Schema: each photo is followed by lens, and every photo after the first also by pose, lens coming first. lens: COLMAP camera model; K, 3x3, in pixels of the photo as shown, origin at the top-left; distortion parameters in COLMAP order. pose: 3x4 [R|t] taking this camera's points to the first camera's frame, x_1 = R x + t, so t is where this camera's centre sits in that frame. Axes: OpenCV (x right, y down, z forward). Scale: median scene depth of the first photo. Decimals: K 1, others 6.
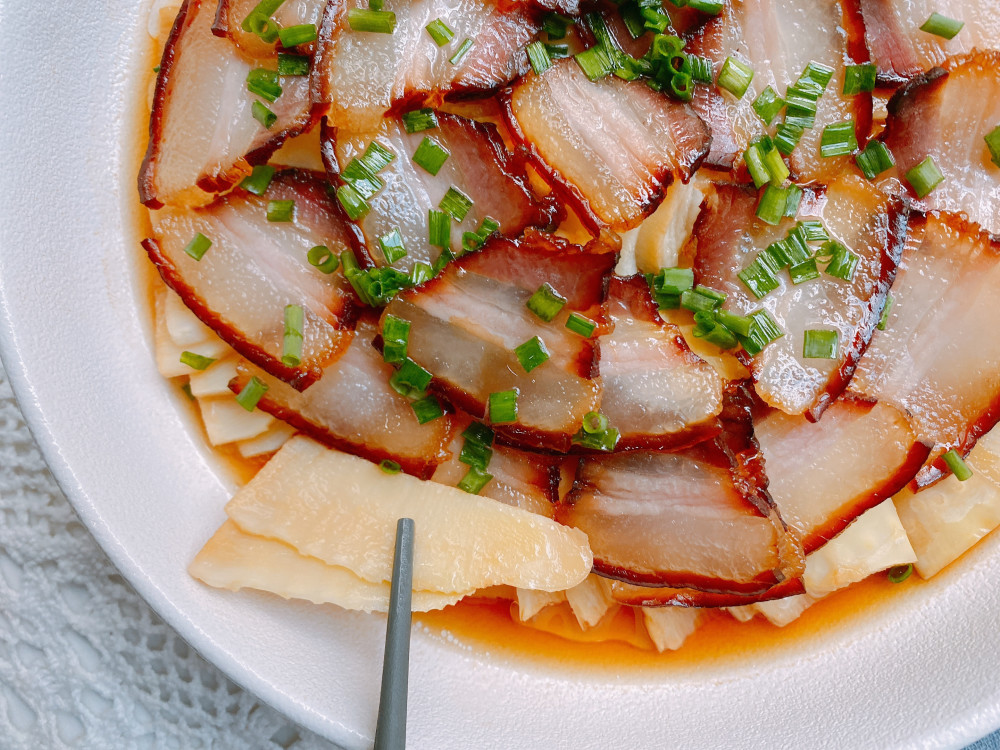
lens RADIAL K [[770.9, 0, 500.0], [0, 770.9, 375.0], [0, 0, 1]] dist [0.070950, -0.130949]
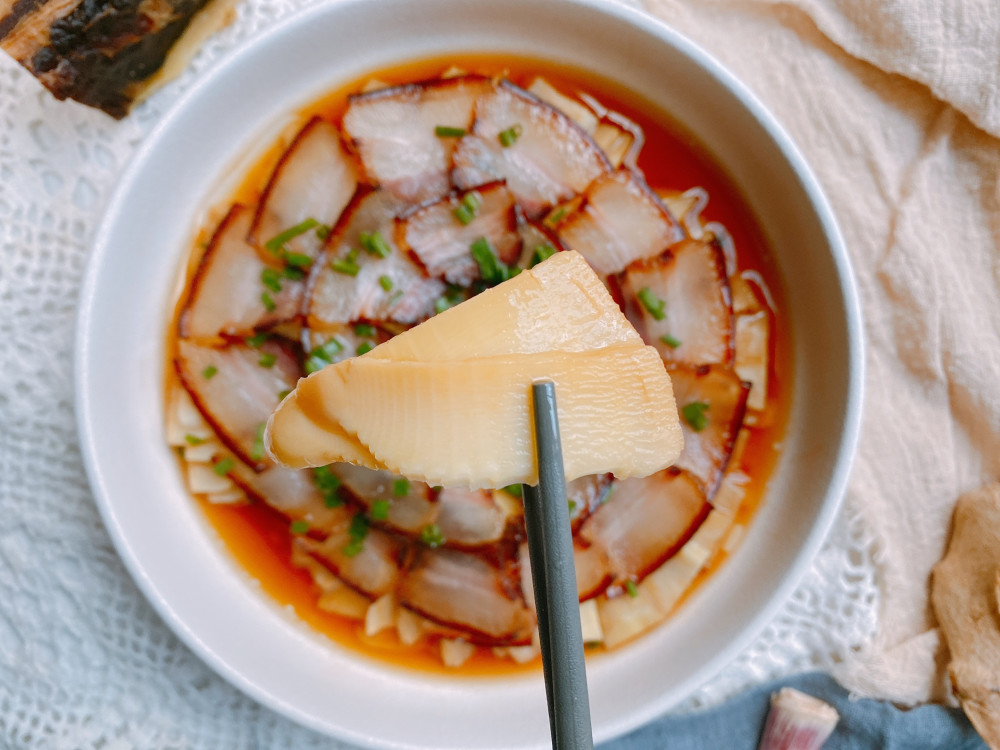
lens RADIAL K [[775.6, 0, 500.0], [0, 775.6, 375.0], [0, 0, 1]] dist [-0.002855, -0.022809]
pose [[0.973914, 0.196001, 0.114346, 0.009508], [-0.197373, 0.980328, 0.000693, -0.271278], [-0.111961, -0.023244, 0.993441, -0.624020]]
